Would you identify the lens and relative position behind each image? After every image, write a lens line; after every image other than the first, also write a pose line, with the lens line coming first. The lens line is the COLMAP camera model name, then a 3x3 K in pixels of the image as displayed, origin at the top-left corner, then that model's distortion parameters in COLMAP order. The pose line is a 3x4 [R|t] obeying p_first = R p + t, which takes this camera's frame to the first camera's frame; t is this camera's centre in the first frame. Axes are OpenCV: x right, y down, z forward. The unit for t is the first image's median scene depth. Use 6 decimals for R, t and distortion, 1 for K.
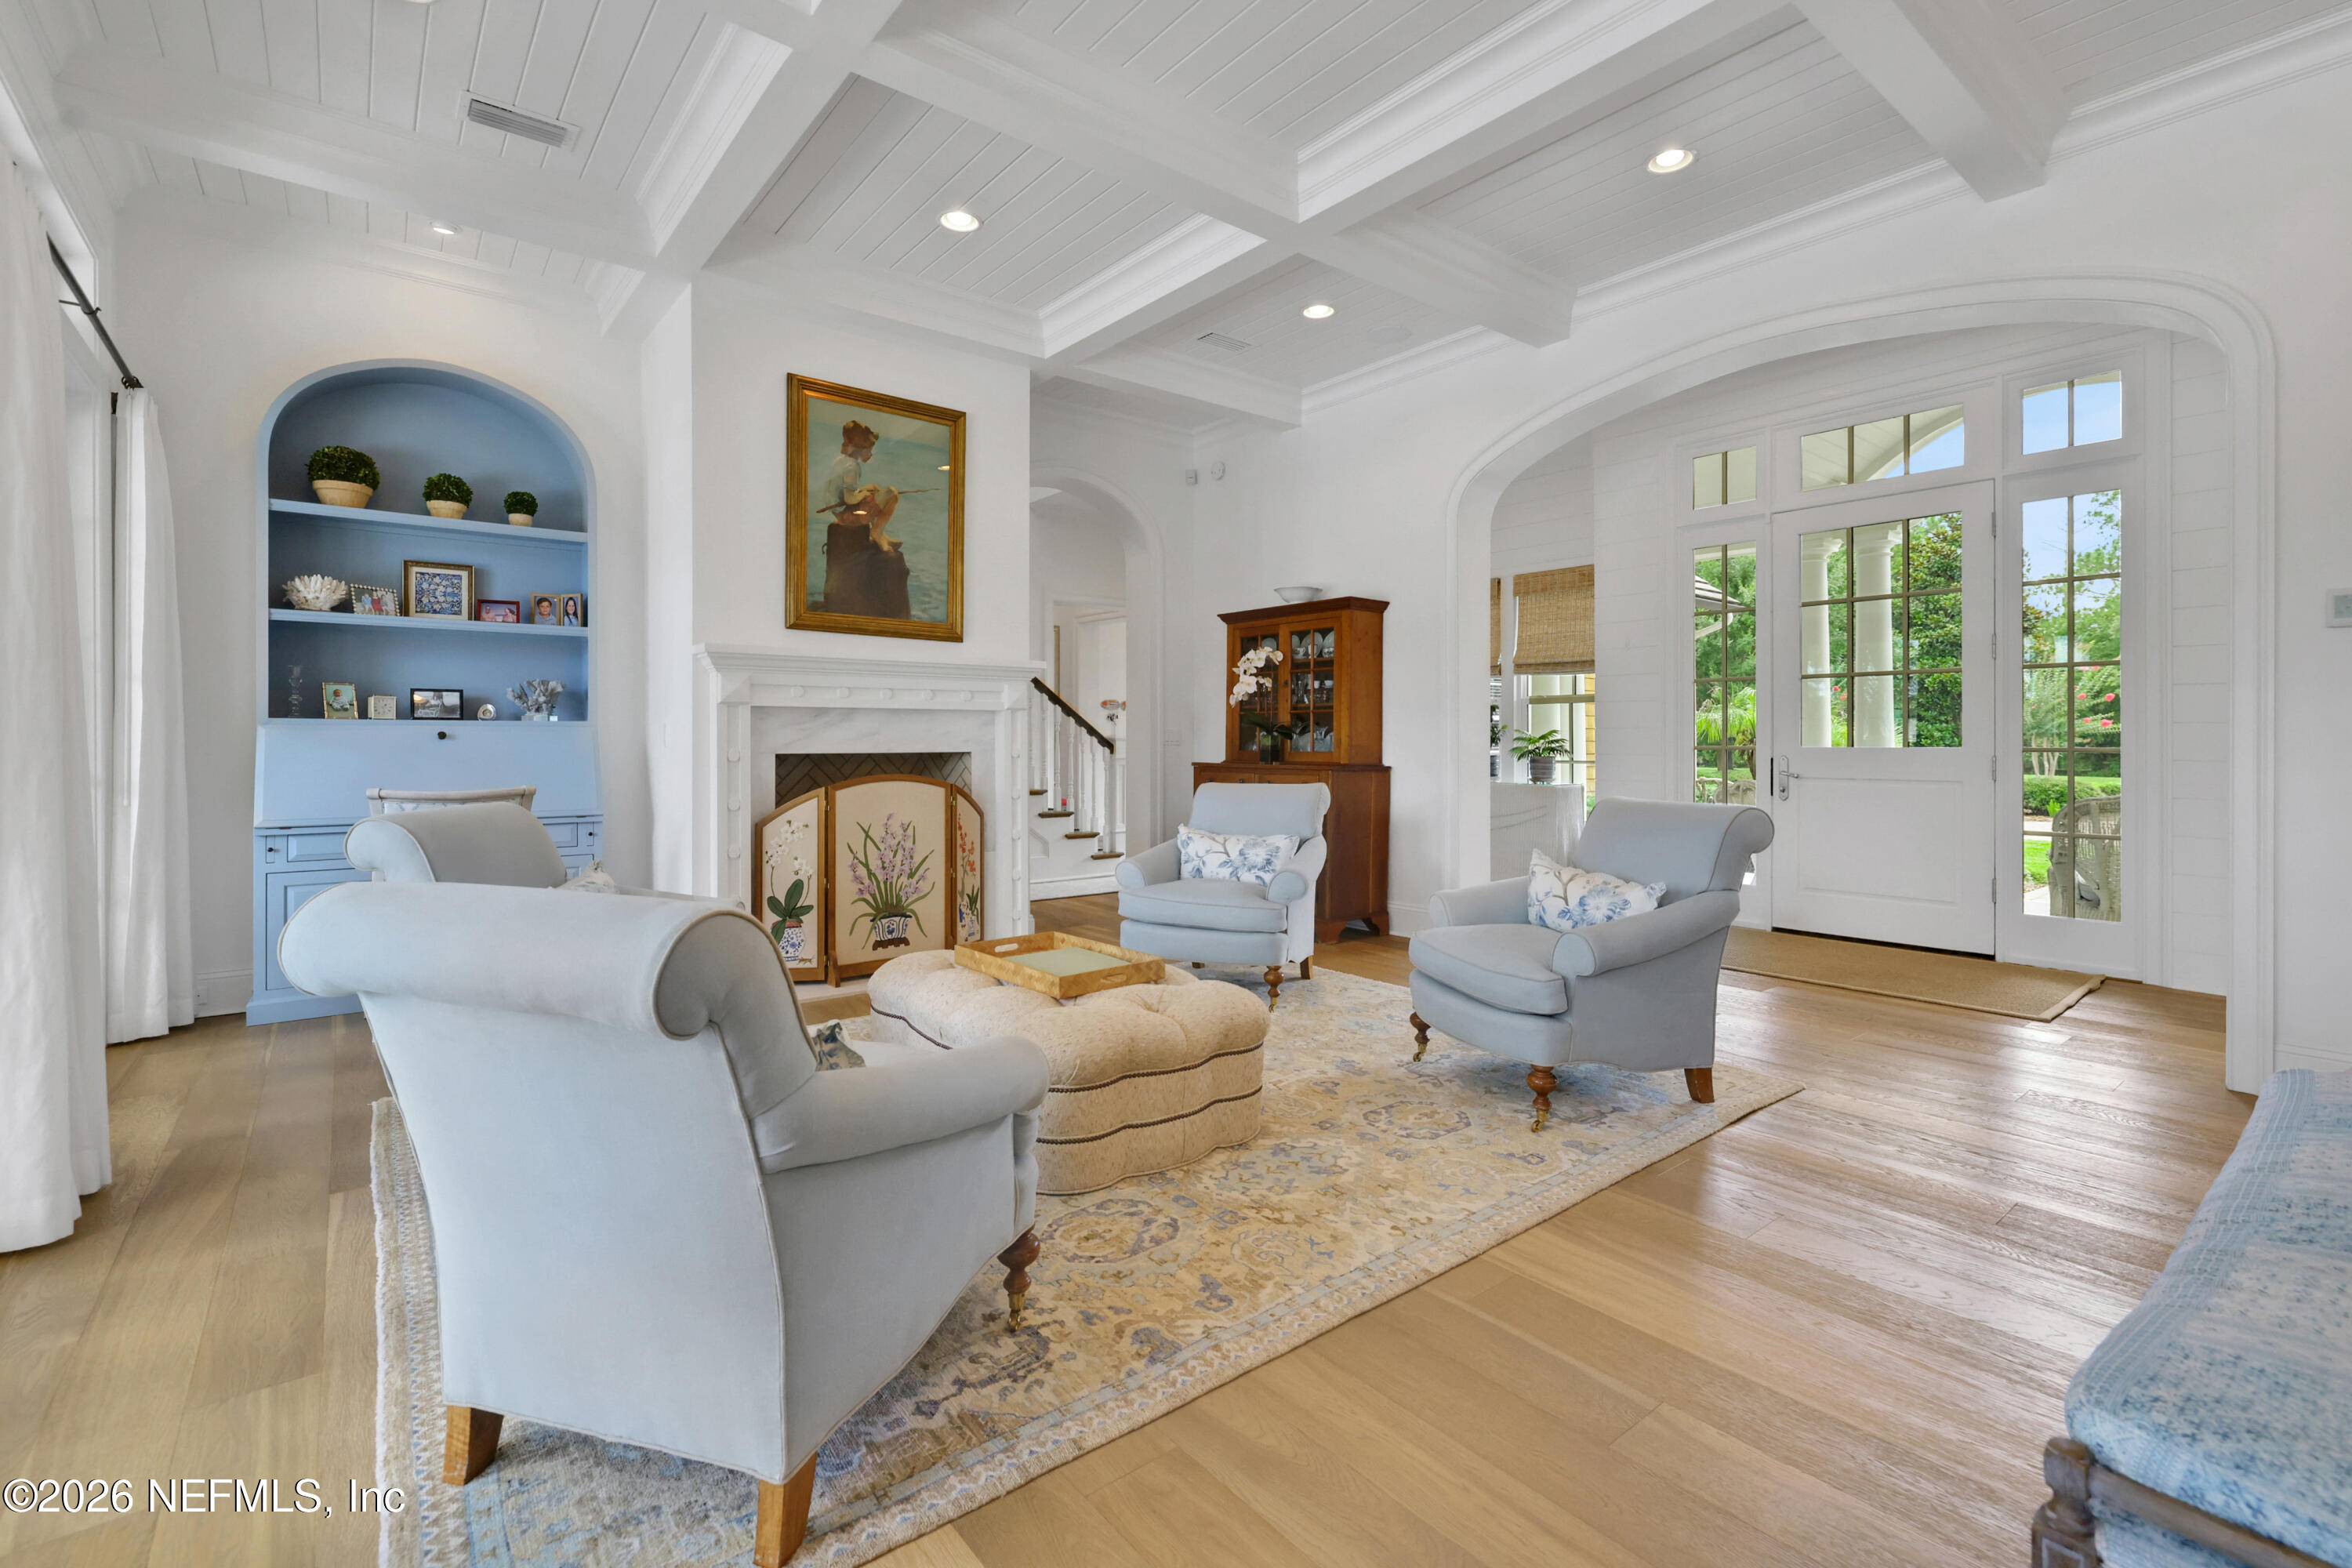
lens RADIAL K [[1059.7, 0, 1155.2], [0, 1059.7, 740.5], [0, 0, 1]] dist [-0.005089, 0.004982]
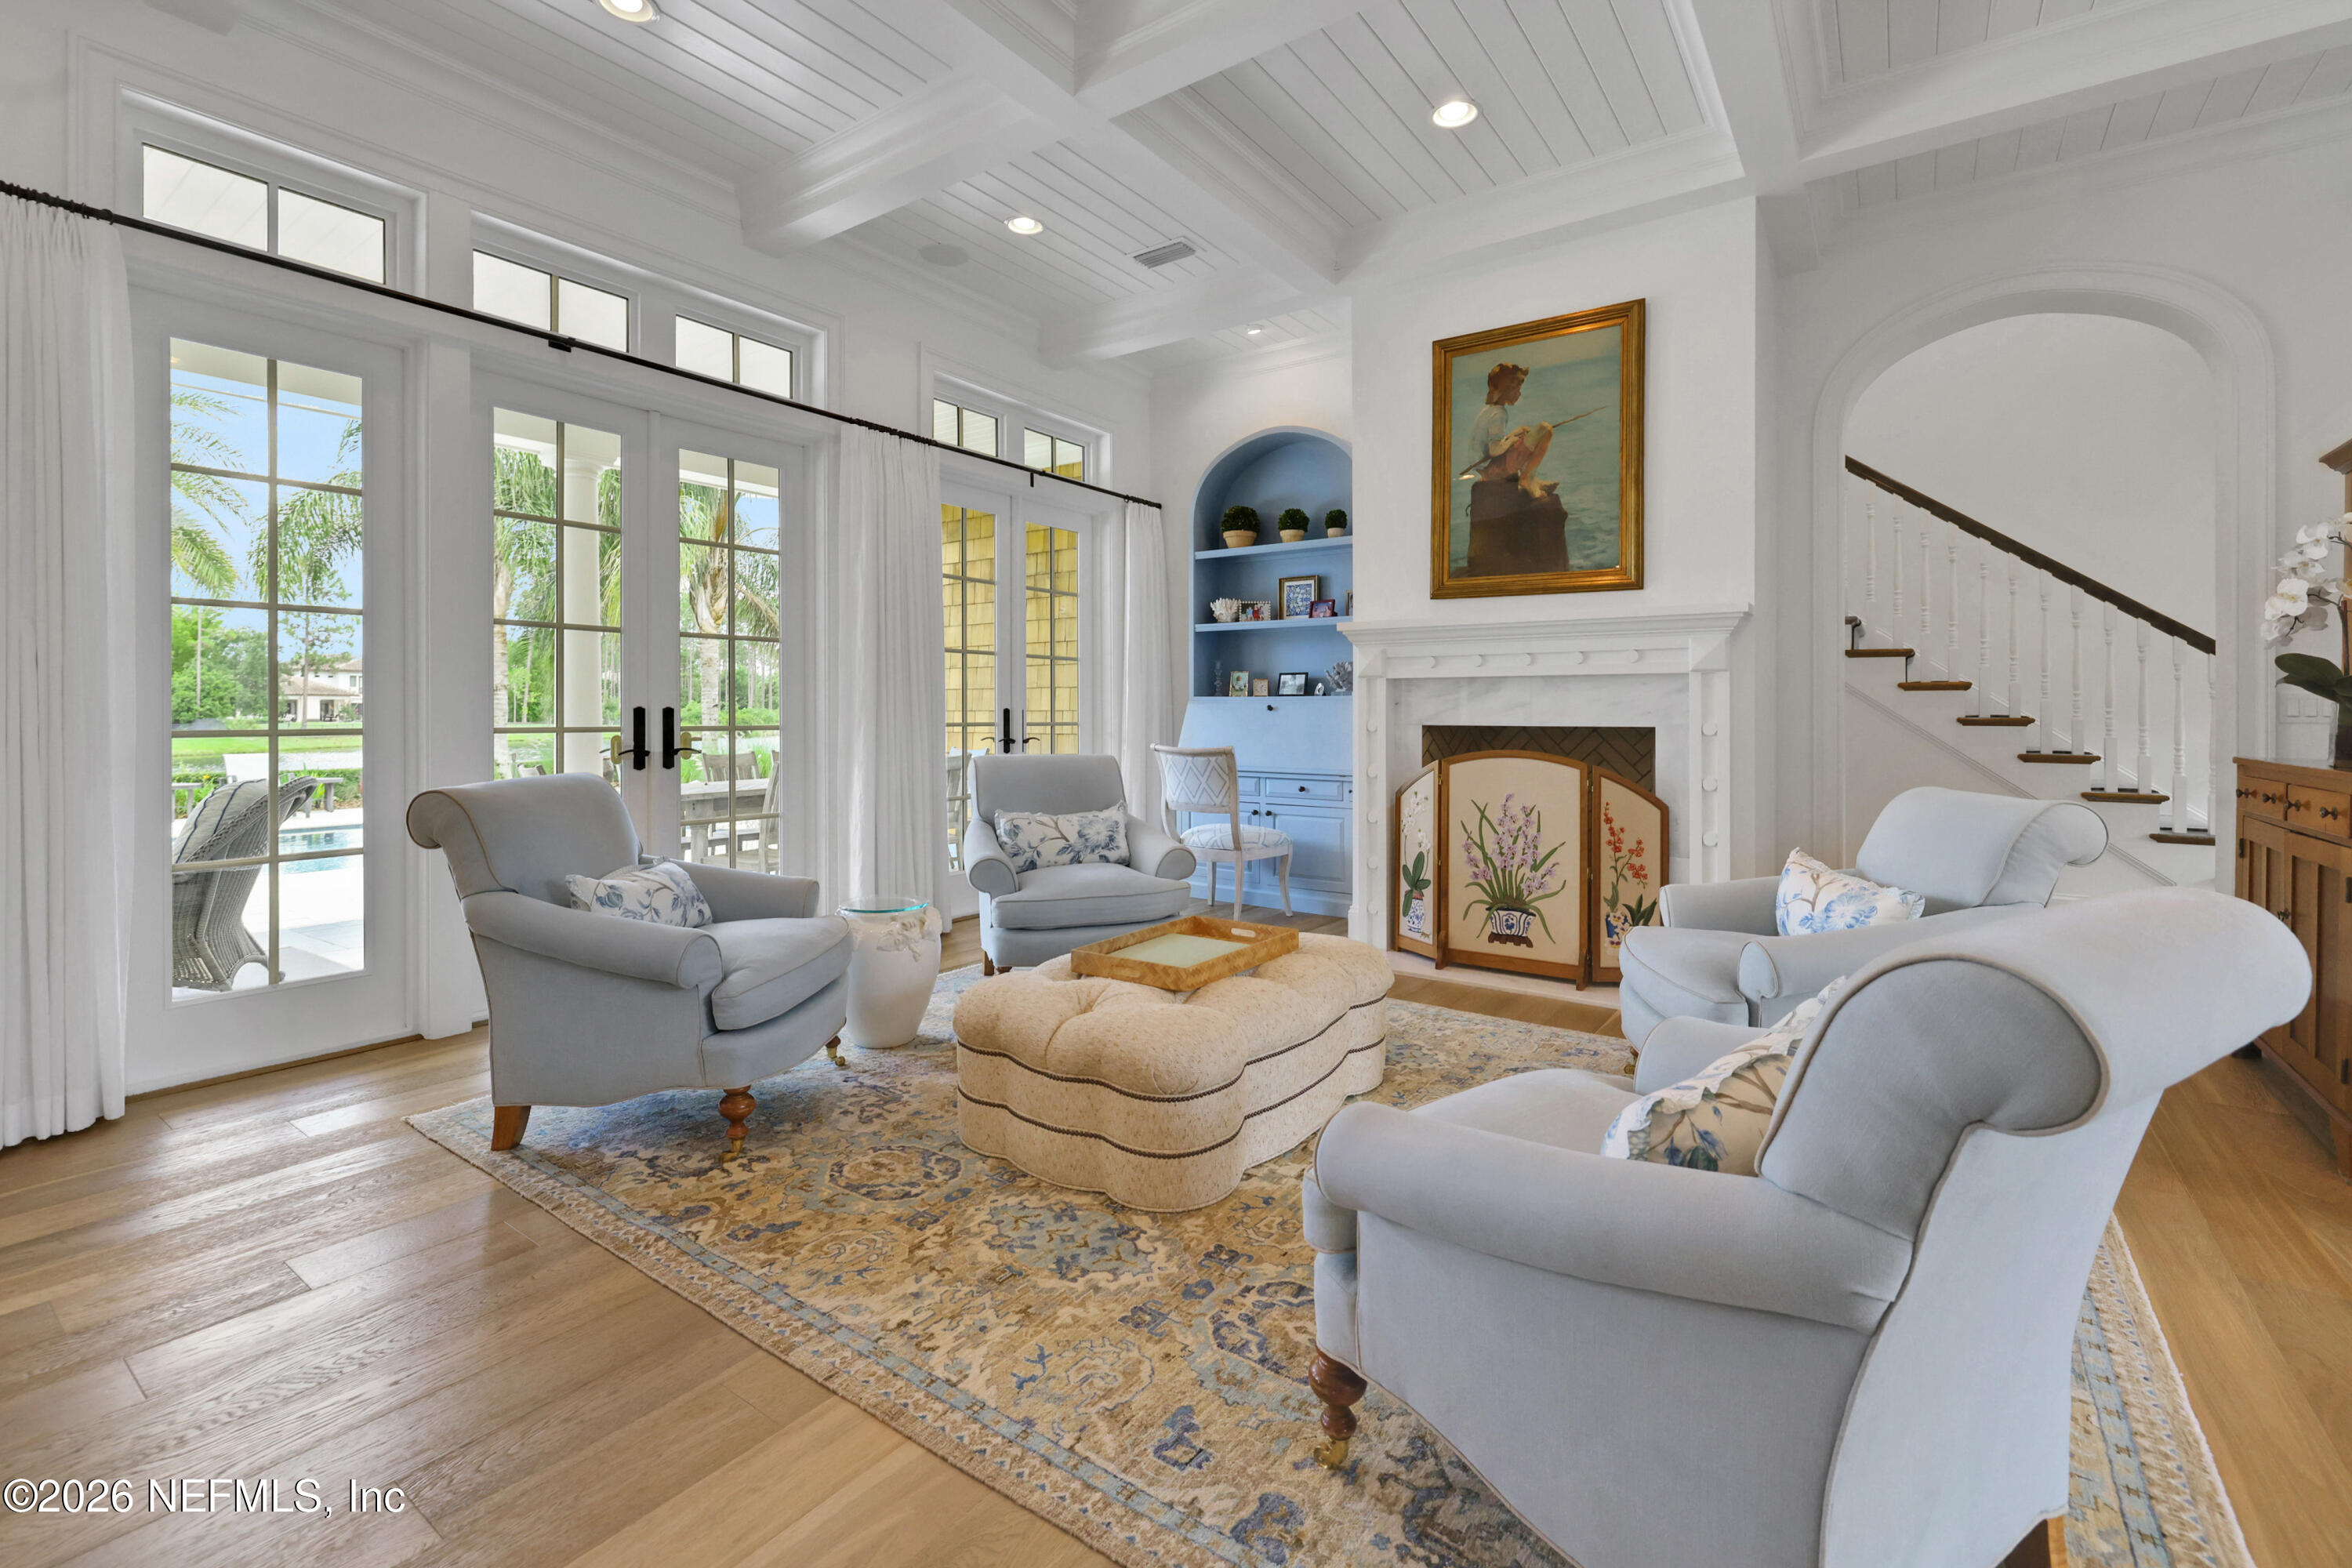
lens RADIAL K [[1021.8, 0, 1136.6], [0, 1021.8, 708.8], [0, 0, 1]] dist [0.009396, -0.001769]
pose [[0.268786, -0.001260, -0.963199, 0.504303], [-0.003177, 0.999993, -0.002194, 0.000075], [0.963195, 0.003650, 0.268780, 0.475999]]
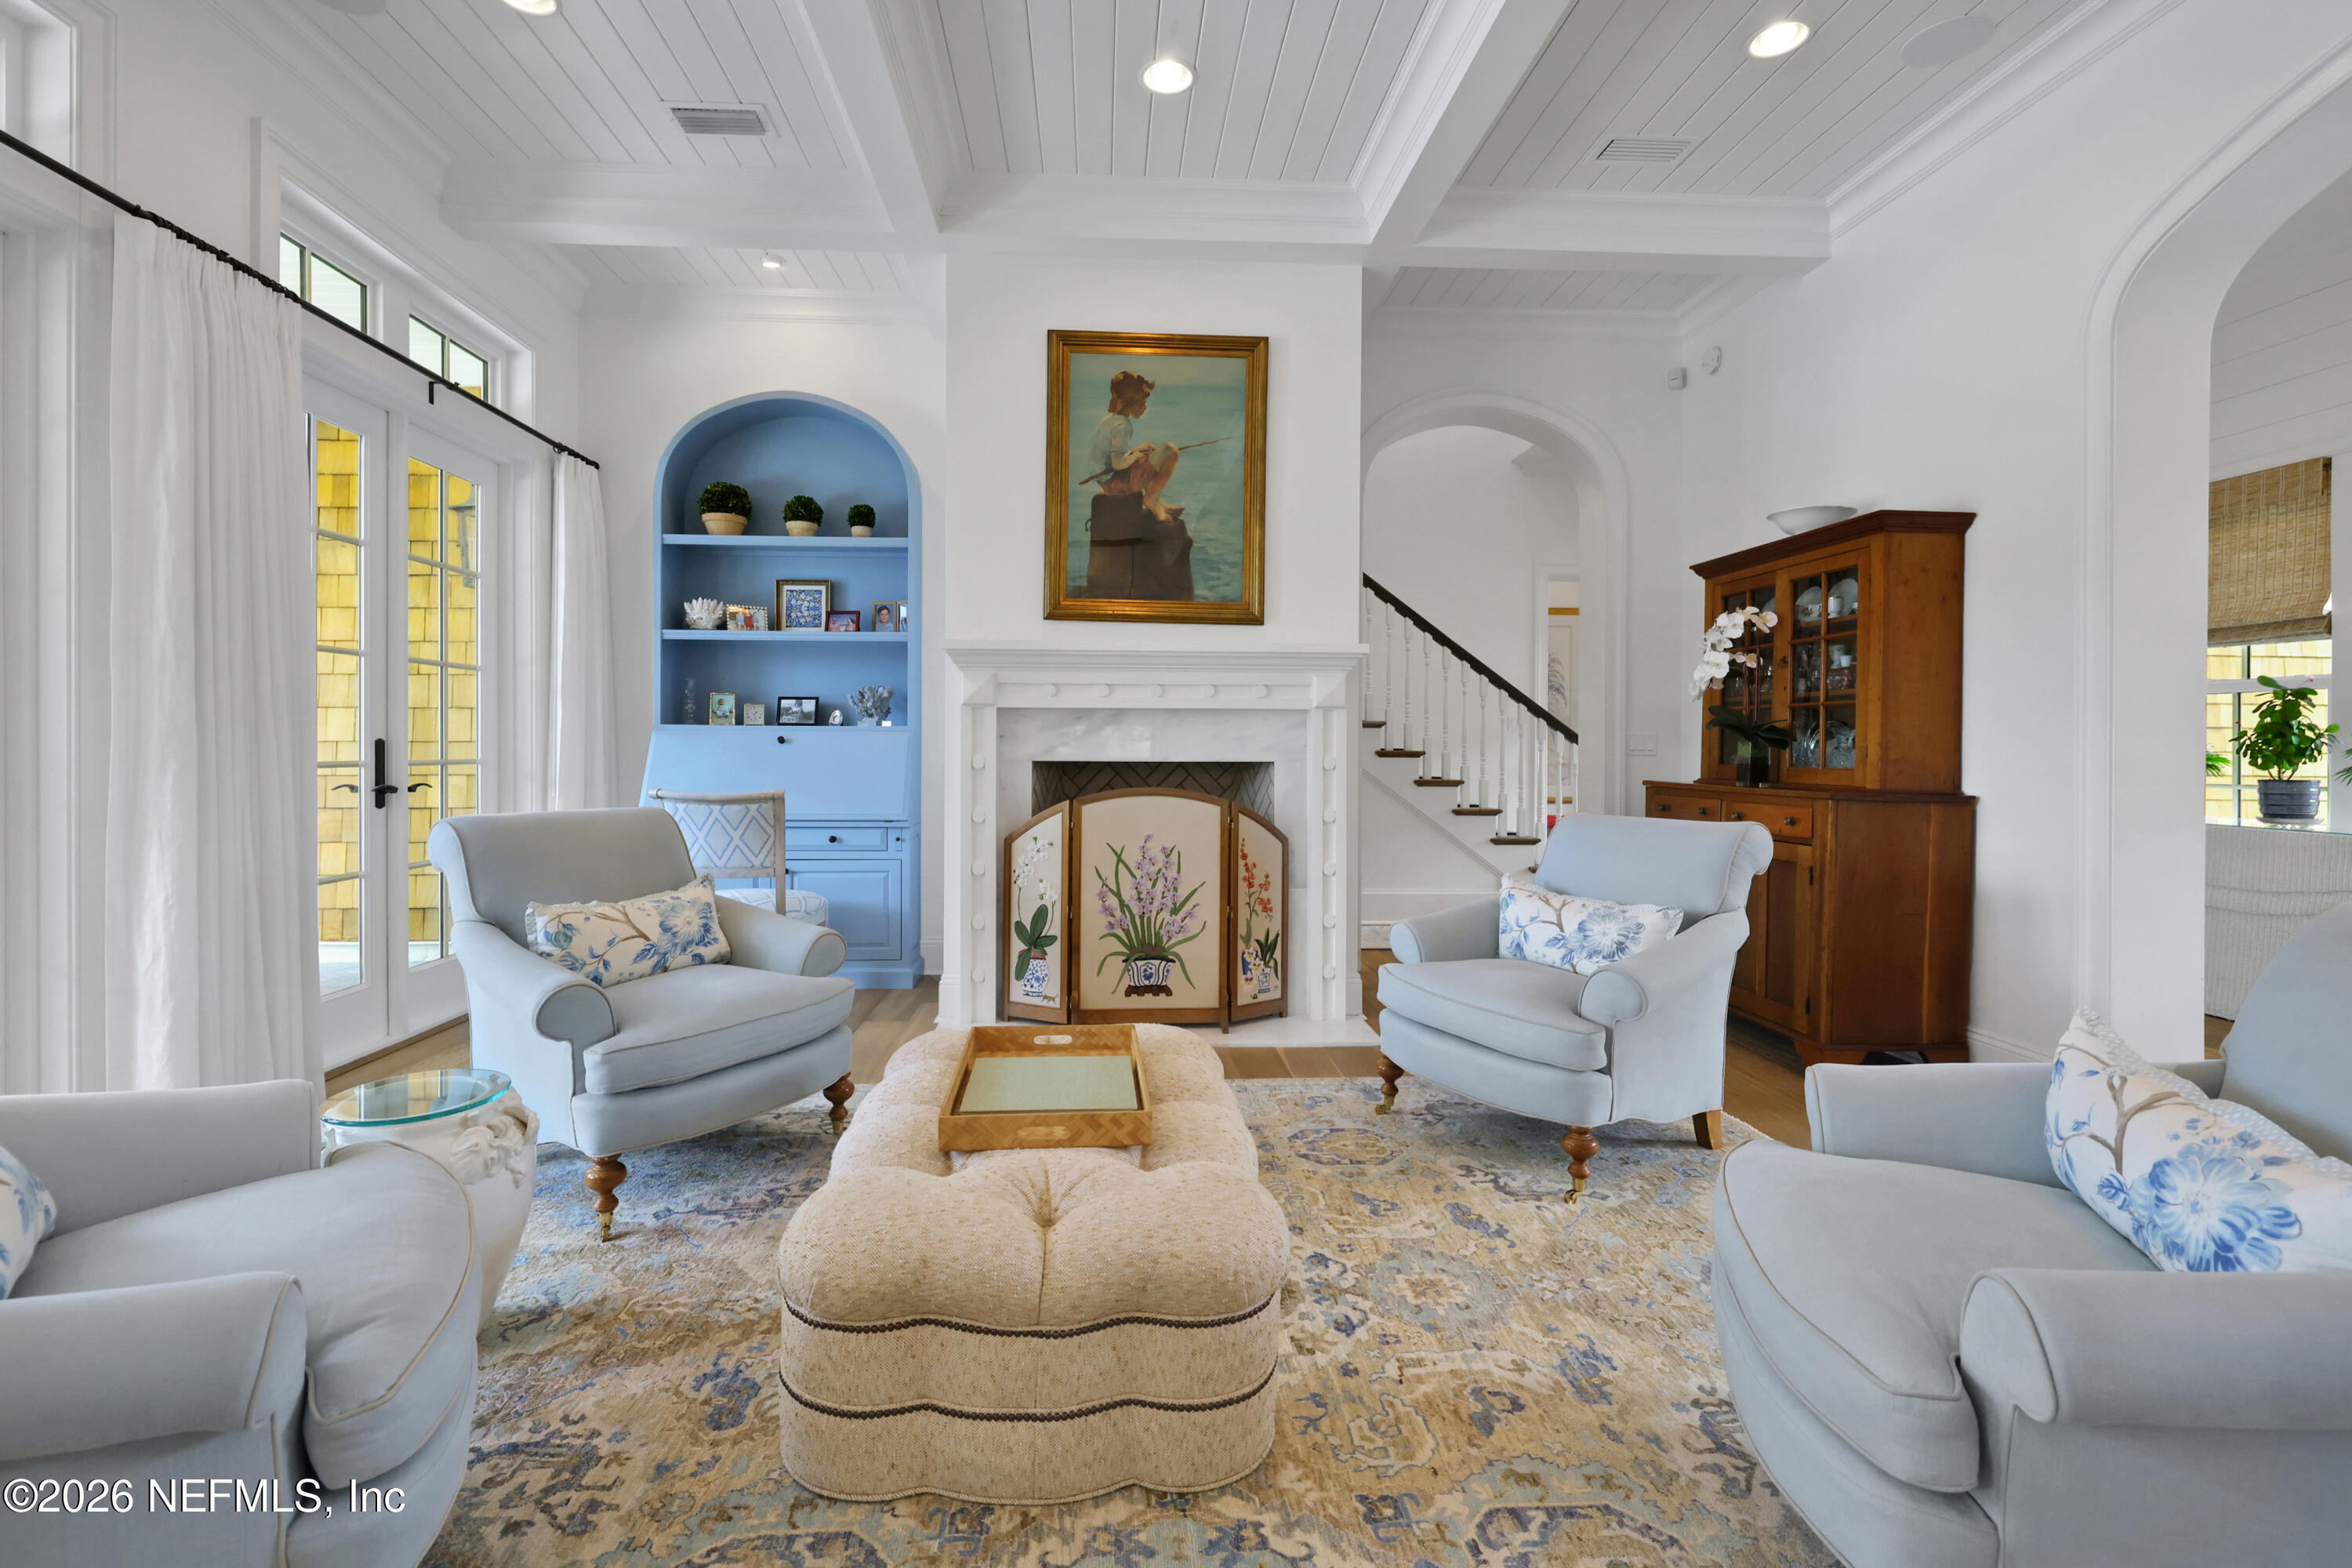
lens RADIAL K [[1059.7, 0, 1129.3], [0, 1059.7, 739.0], [0, 0, 1]] dist [-0.005089, 0.004982]
pose [[0.815001, 0.001463, -0.579457, 0.222120], [-0.005576, 0.999970, -0.005318, -0.001558], [0.579432, 0.007565, 0.814985, 0.322165]]
